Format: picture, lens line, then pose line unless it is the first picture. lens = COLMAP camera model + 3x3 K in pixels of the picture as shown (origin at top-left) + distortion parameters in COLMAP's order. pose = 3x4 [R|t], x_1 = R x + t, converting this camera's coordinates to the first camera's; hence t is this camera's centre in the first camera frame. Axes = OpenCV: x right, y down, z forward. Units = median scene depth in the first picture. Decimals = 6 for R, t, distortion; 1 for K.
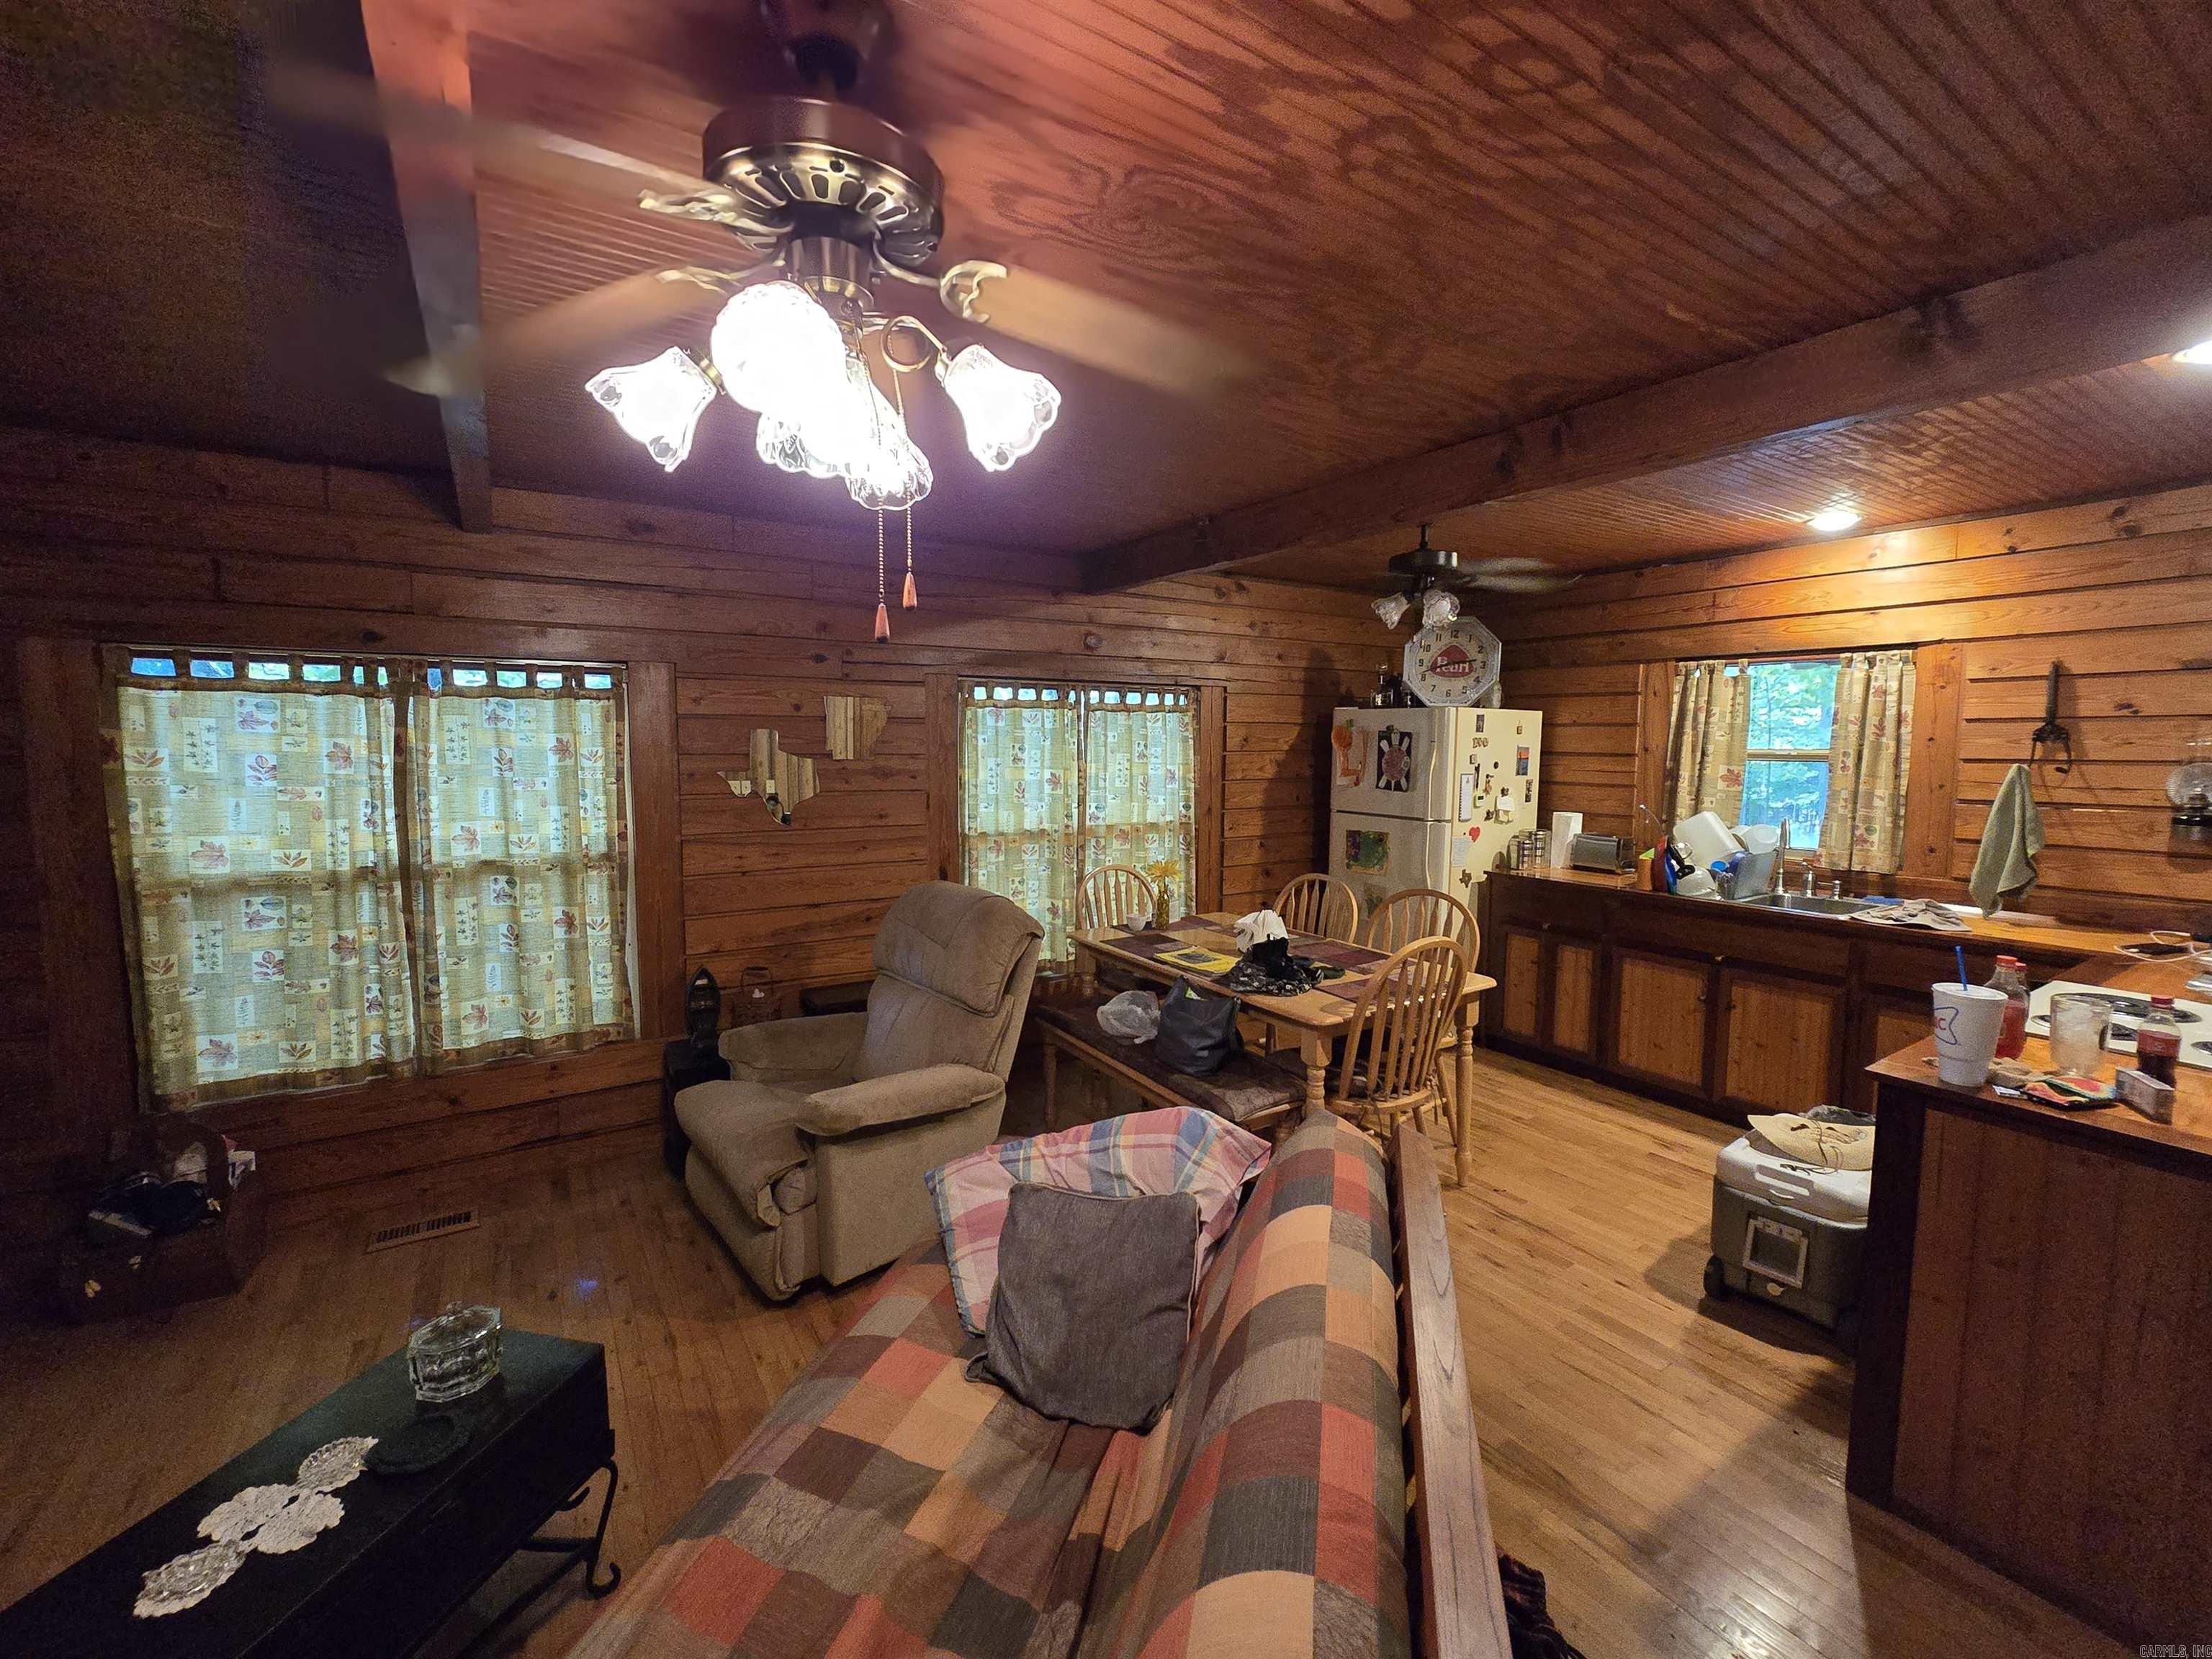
lens RADIAL K [[928.1, 0, 1089.4], [0, 928.1, 817.7], [0, 0, 1]] dist [-0.006079, 0.002551]
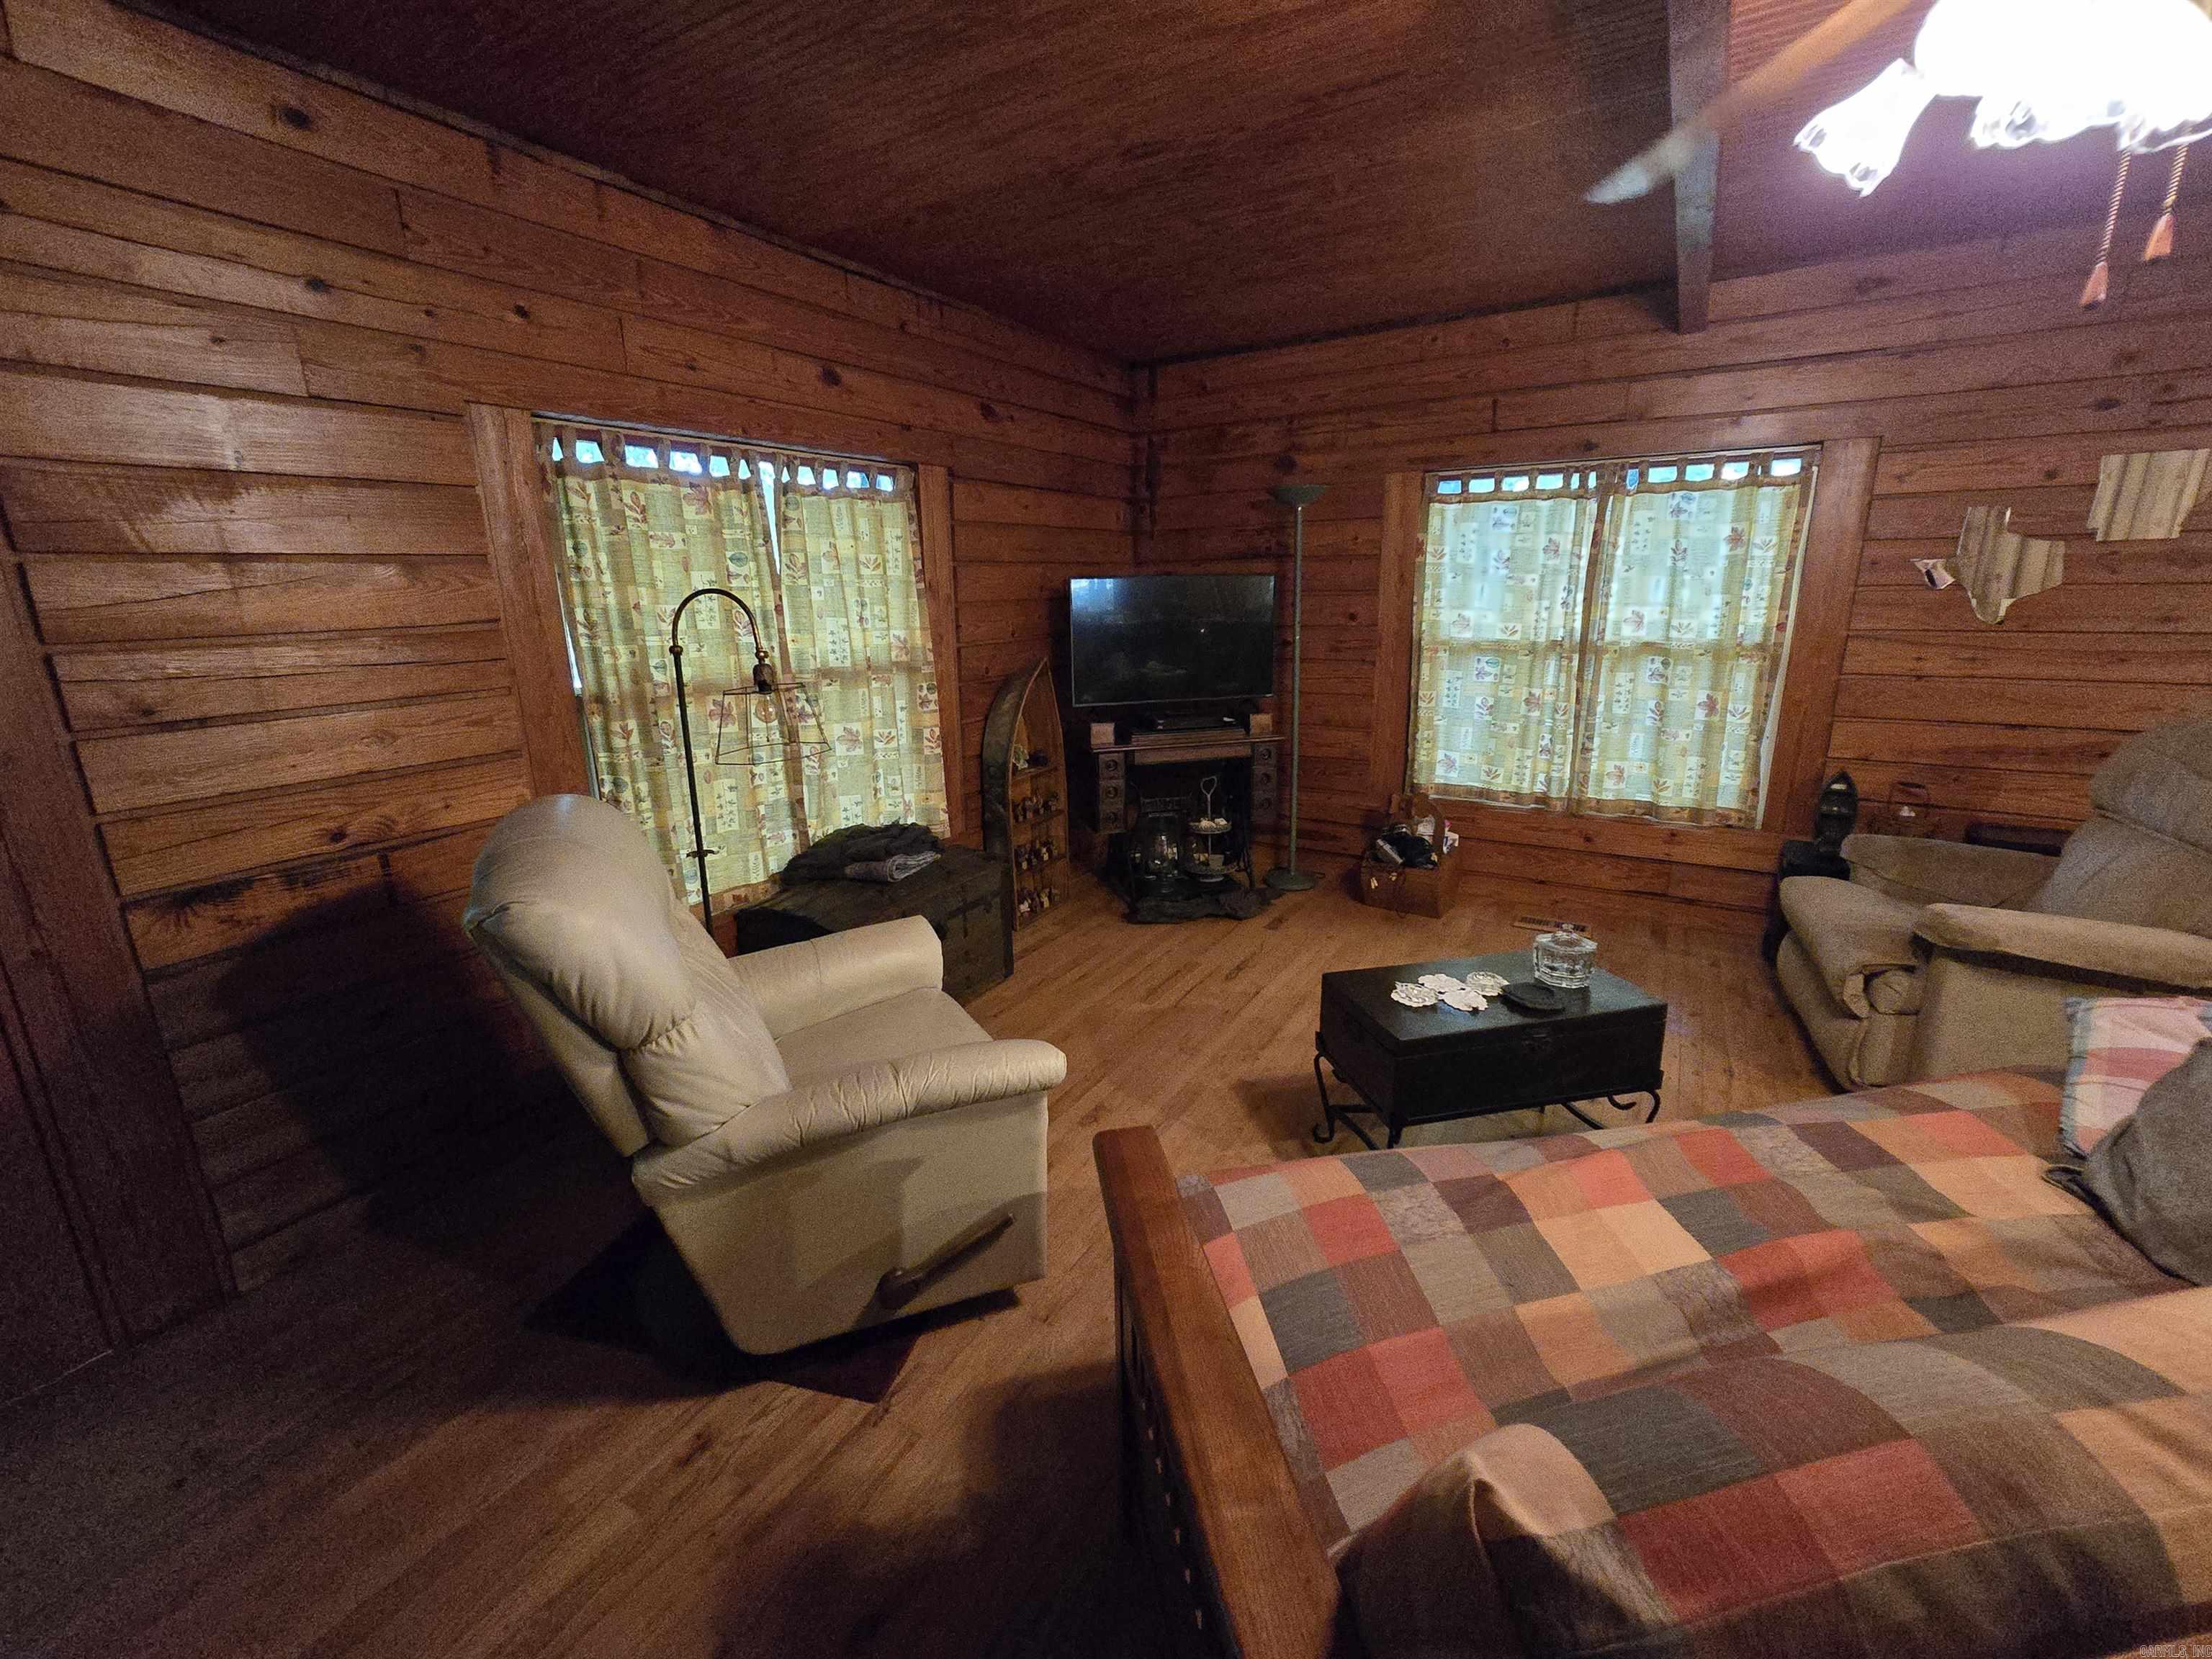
lens RADIAL K [[928.1, 0, 1111.8], [0, 928.1, 820.8], [0, 0, 1]] dist [-0.006079, 0.002551]
pose [[0.449947, 0.209581, -0.868115, 0.100304], [-0.057085, 0.976835, 0.206241, 0.070574], [0.891229, -0.043241, 0.451488, -0.128279]]
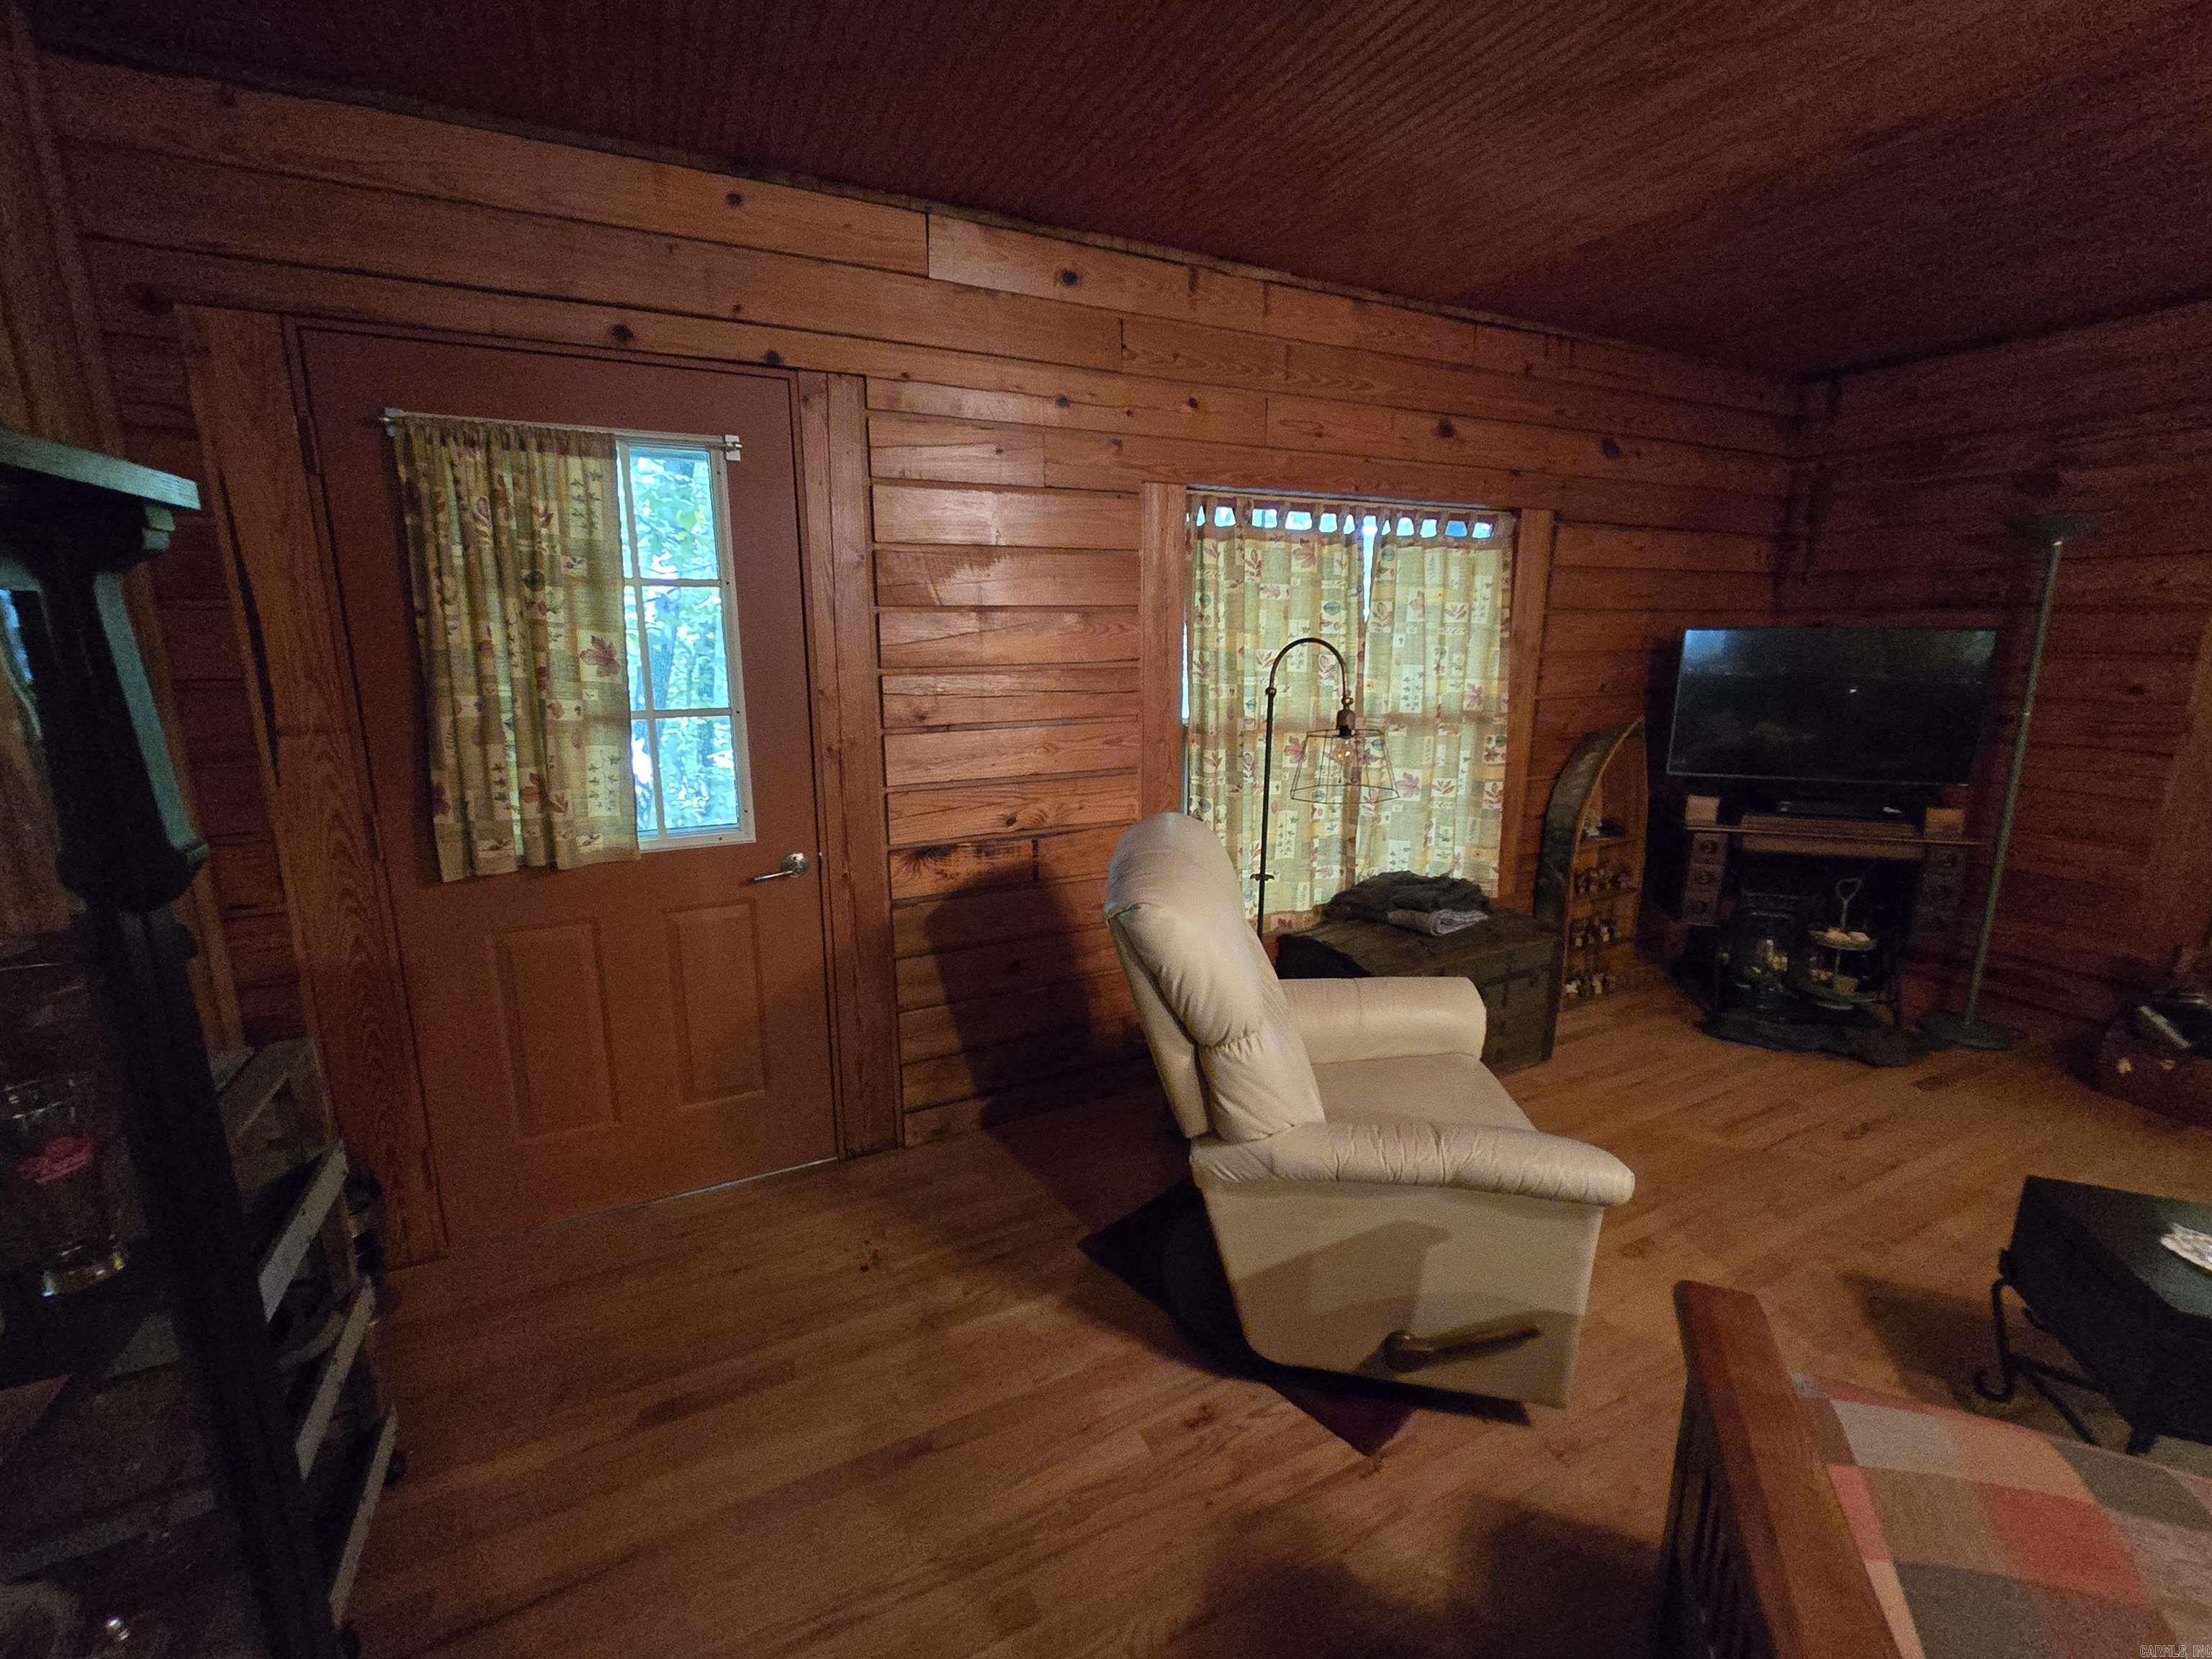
lens RADIAL K [[928.1, 0, 1112.2], [0, 928.1, 824.9], [0, 0, 1]] dist [-0.006079, 0.002551]
pose [[-0.107319, 0.202064, -0.973475, 0.107848], [-0.085370, 0.973640, 0.211510, 0.061784], [0.990553, 0.105805, -0.087239, -0.158771]]
